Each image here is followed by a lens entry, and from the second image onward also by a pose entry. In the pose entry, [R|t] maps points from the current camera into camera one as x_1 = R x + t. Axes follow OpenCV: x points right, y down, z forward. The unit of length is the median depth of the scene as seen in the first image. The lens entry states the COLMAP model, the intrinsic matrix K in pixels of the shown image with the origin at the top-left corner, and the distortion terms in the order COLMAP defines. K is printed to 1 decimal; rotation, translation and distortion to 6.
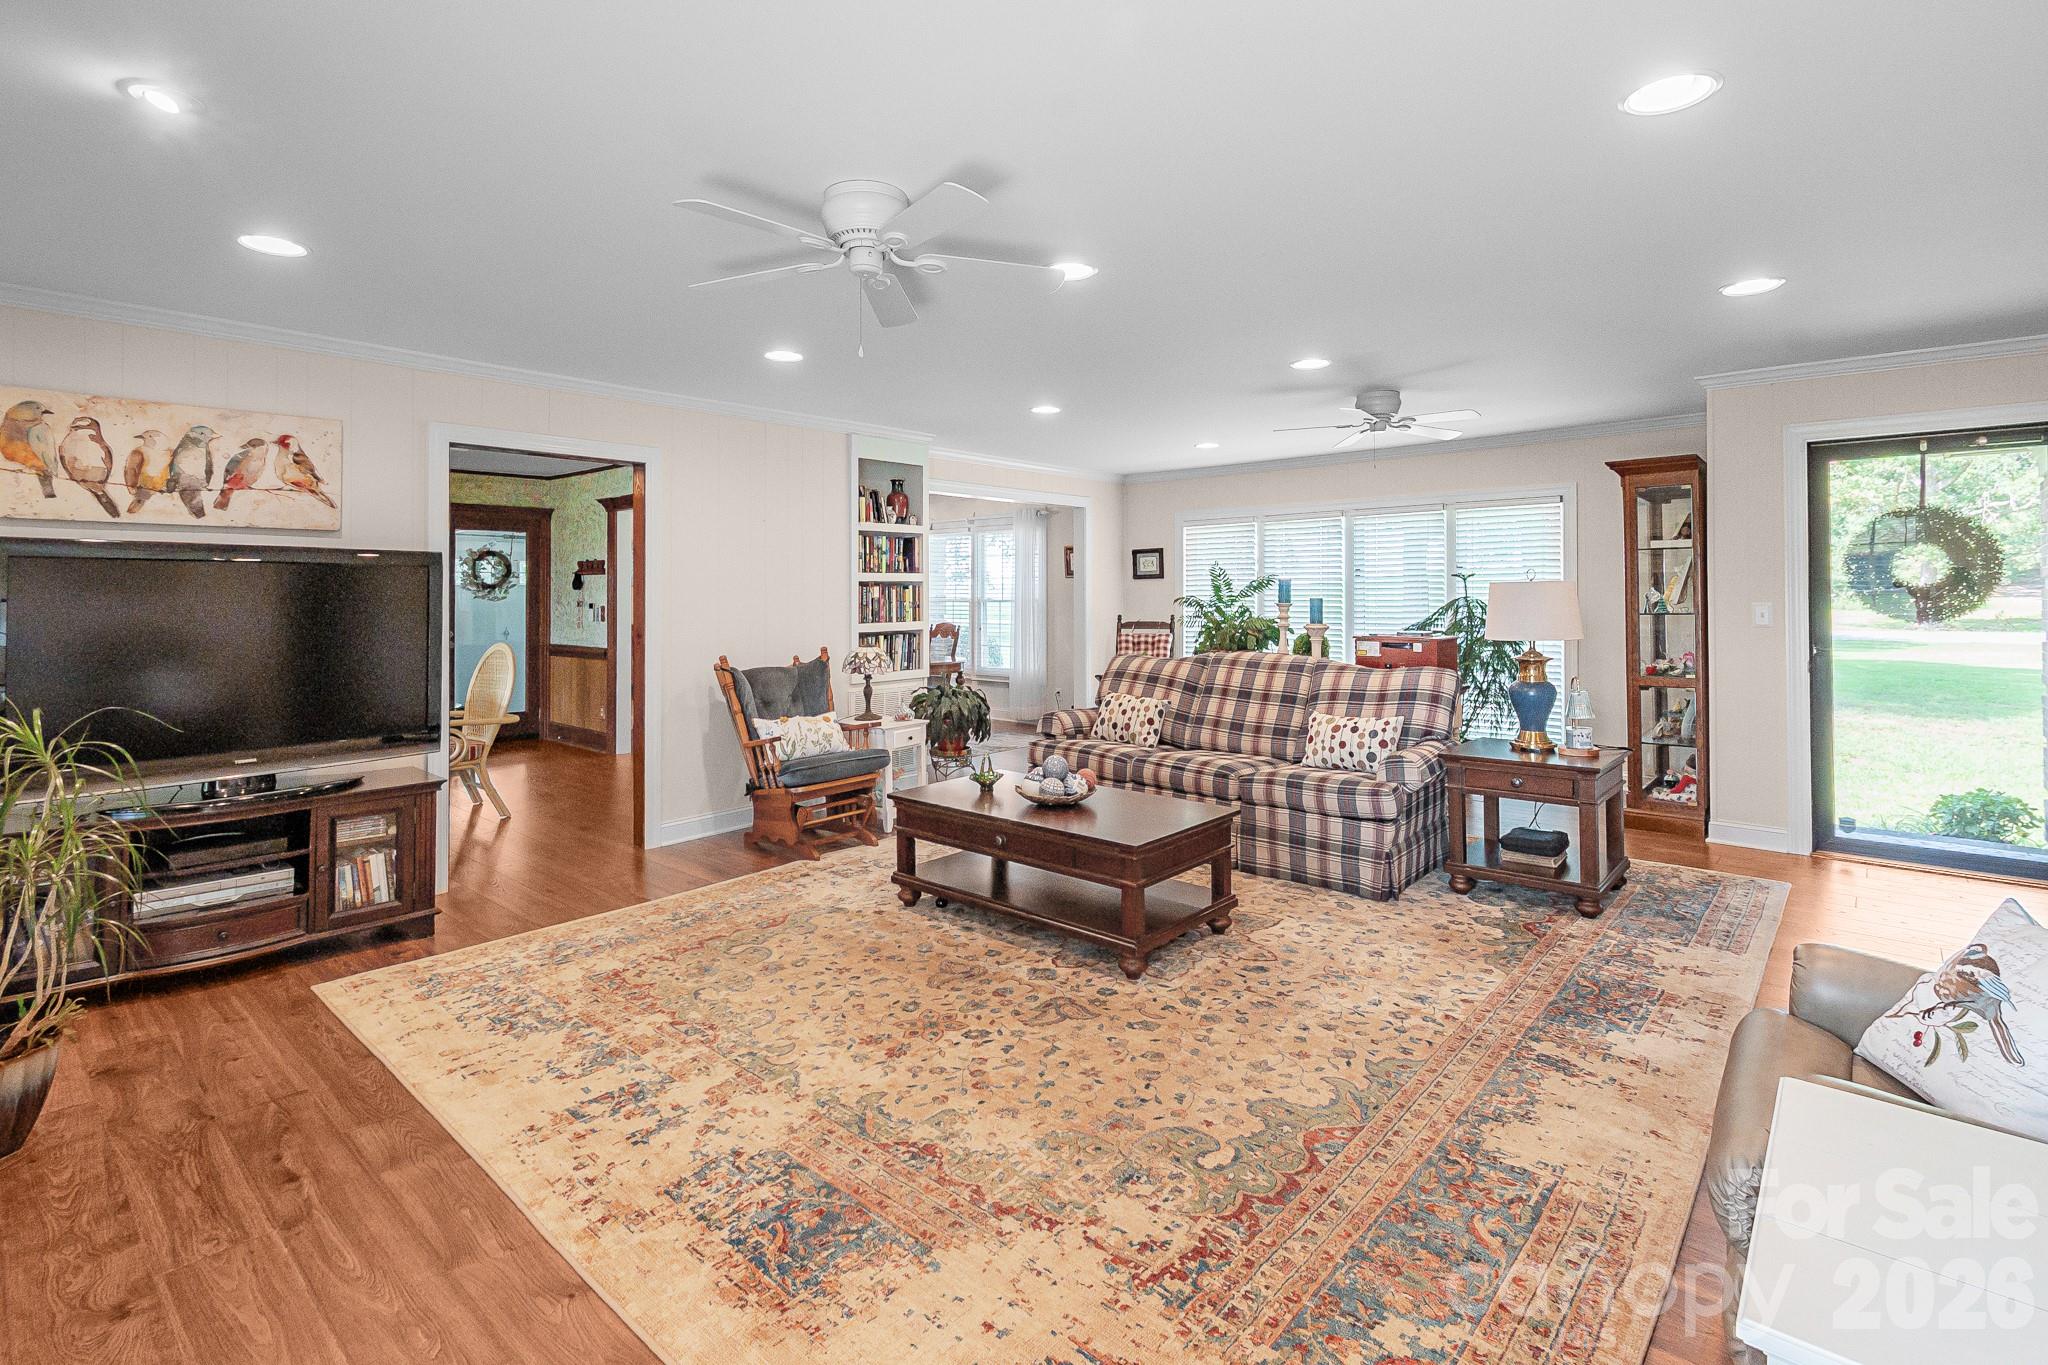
lens RADIAL K [[956.0, 0, 1011.7], [0, 956.0, 593.4], [0, 0, 1]] dist [-0.001318, -0.001623]
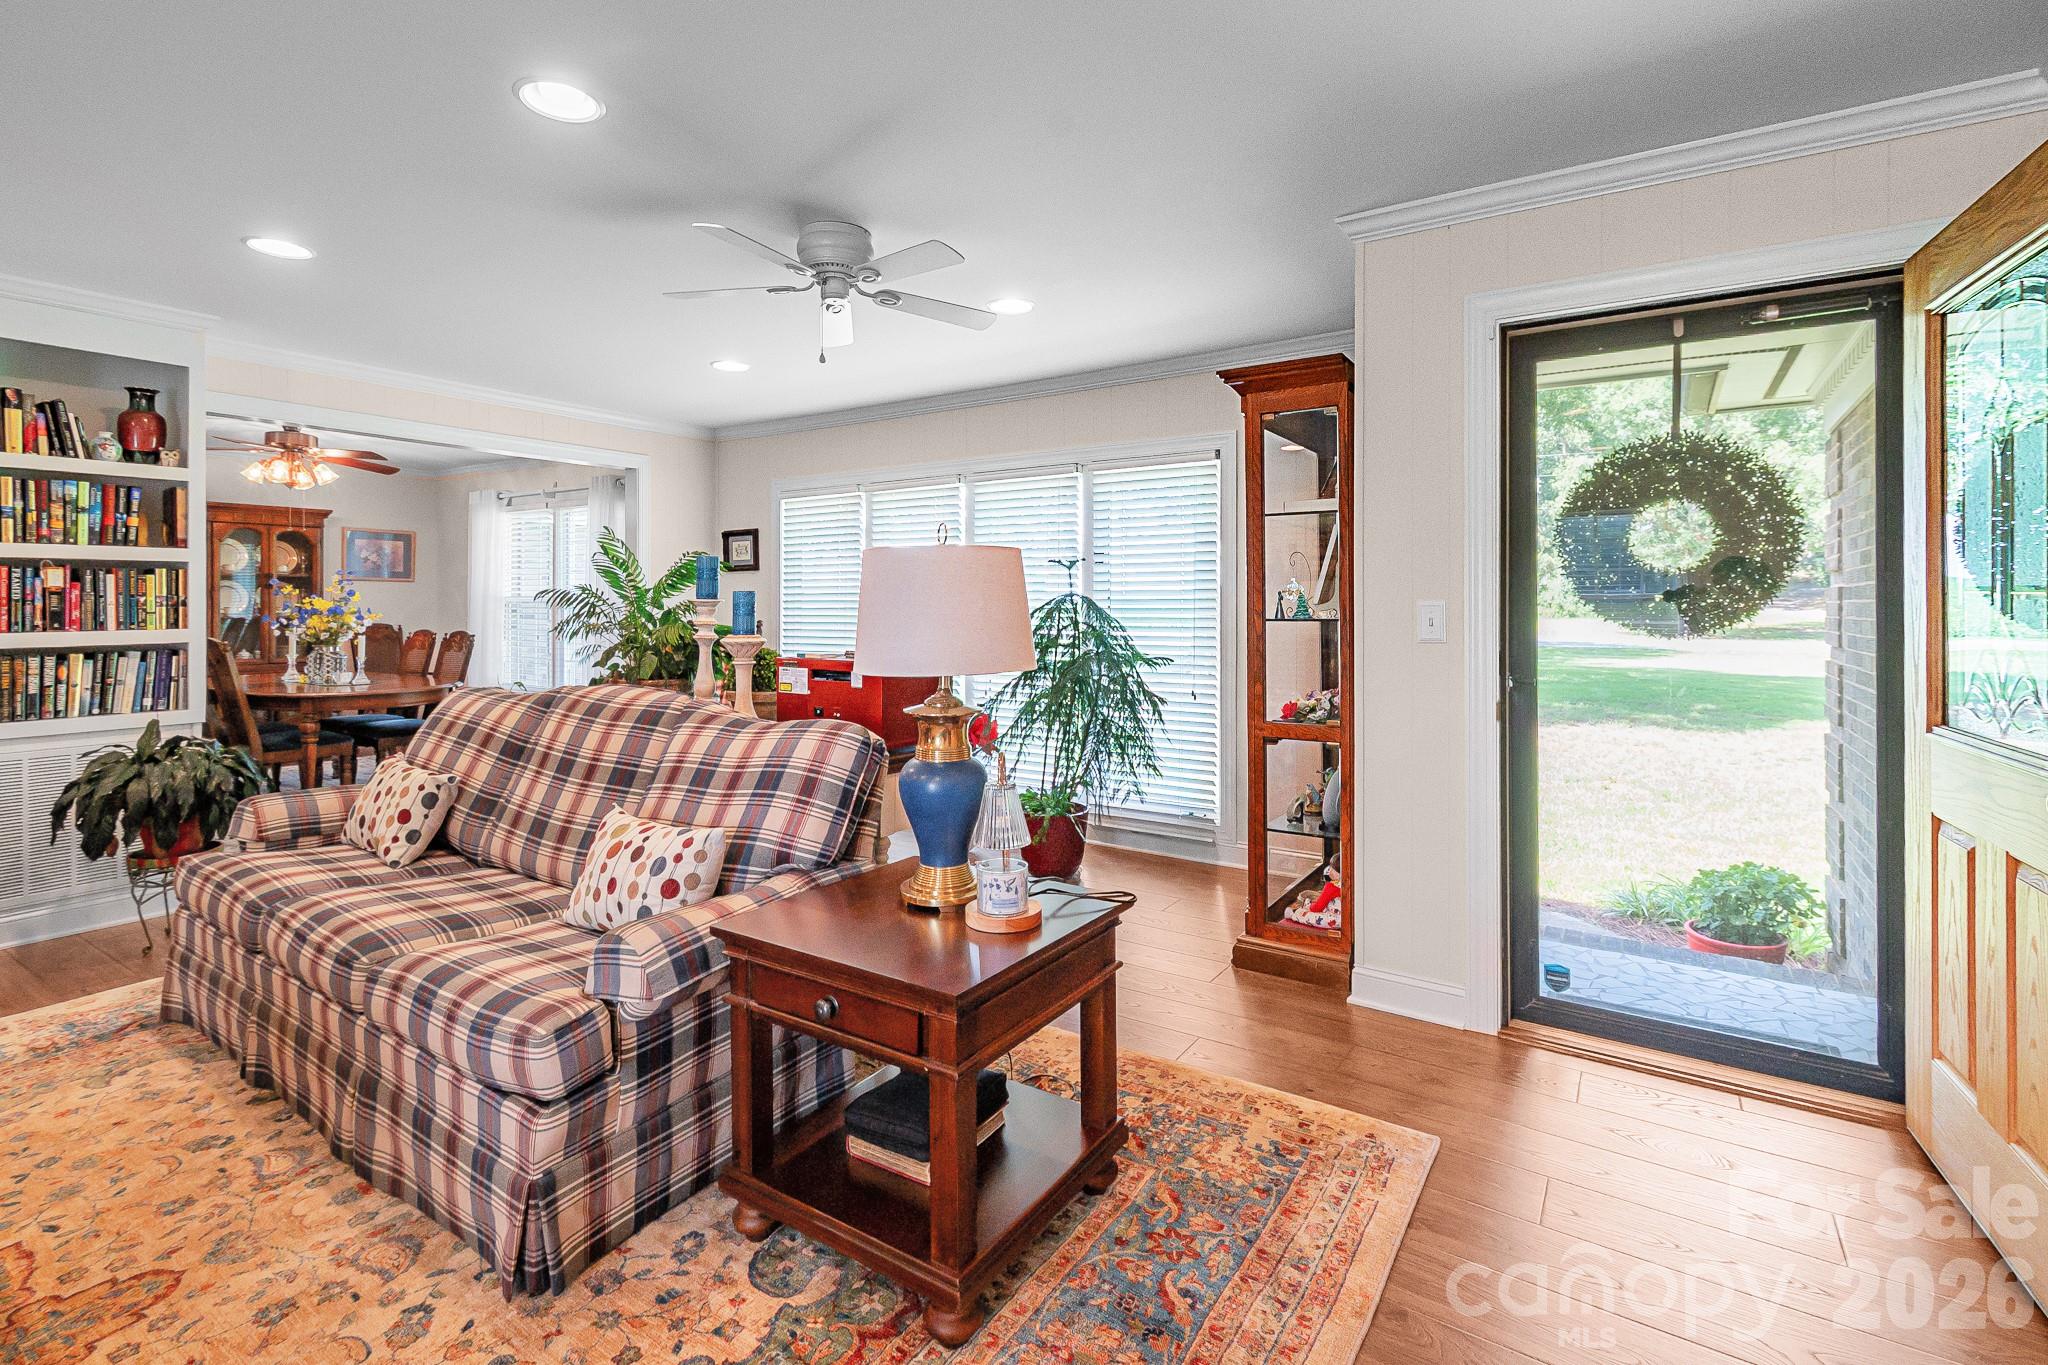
lens RADIAL K [[952.8, 0, 1021.0], [0, 952.8, 607.6], [0, 0, 1]] dist [0.002134, -0.000768]
pose [[0.988534, 0.005541, 0.150899, 0.477024], [-0.006687, 0.999952, 0.007093, 0.011851], [-0.150852, -0.008021, 0.988524, 0.488506]]
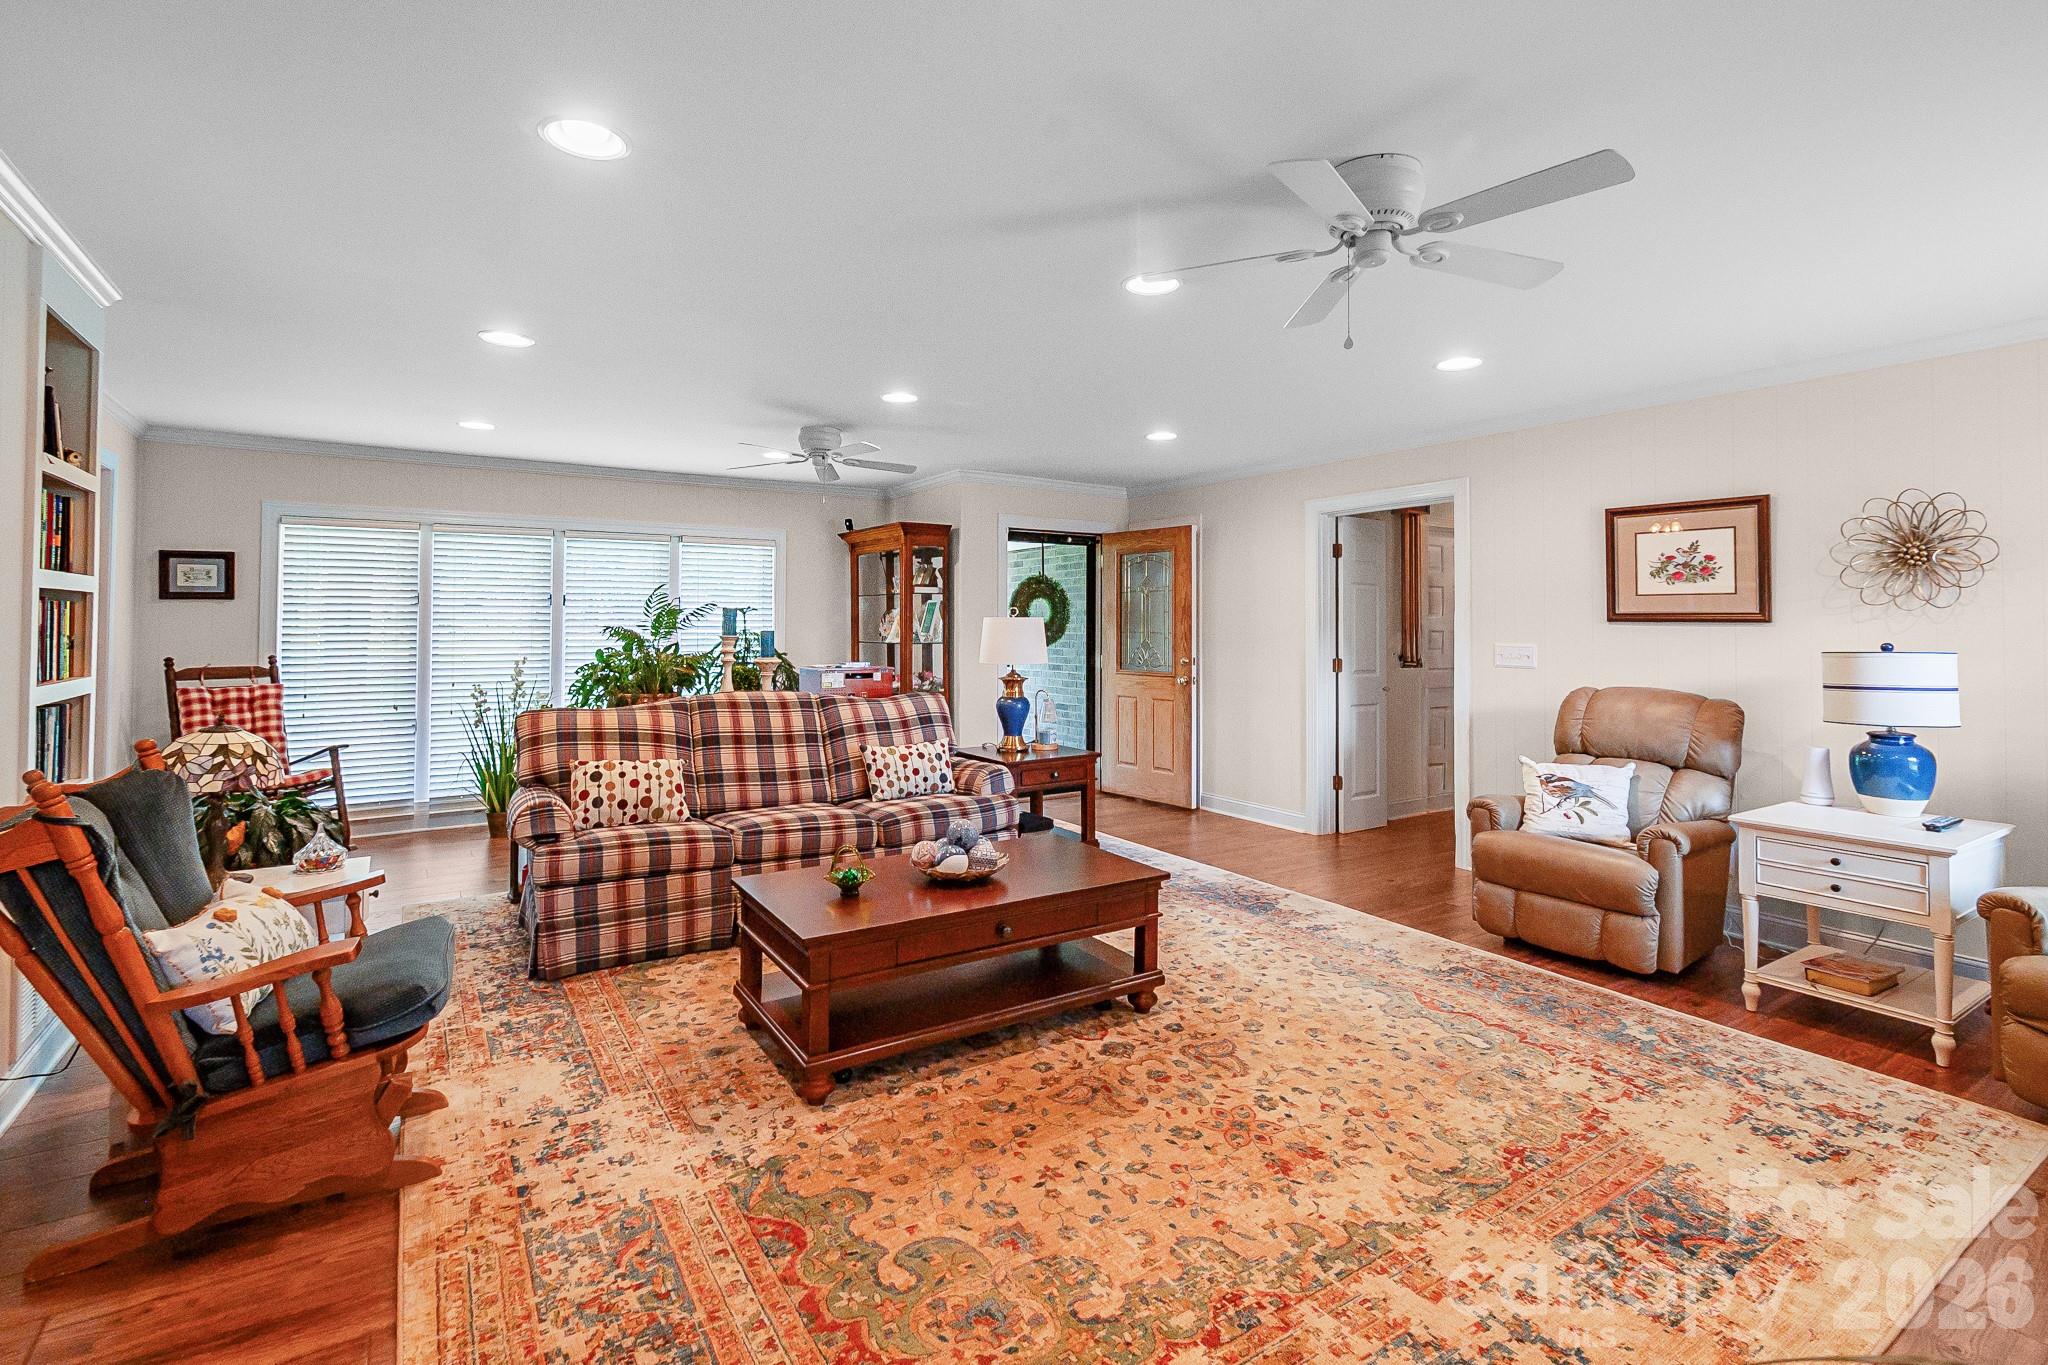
lens RADIAL K [[952.8, 0, 1021.0], [0, 952.8, 607.6], [0, 0, 1]] dist [0.002134, -0.000768]
pose [[0.259244, 0.028559, 0.965390, -0.623913], [-0.005713, 0.999591, -0.028037, 0.008888], [-0.965795, 0.001754, 0.259301, 0.621341]]
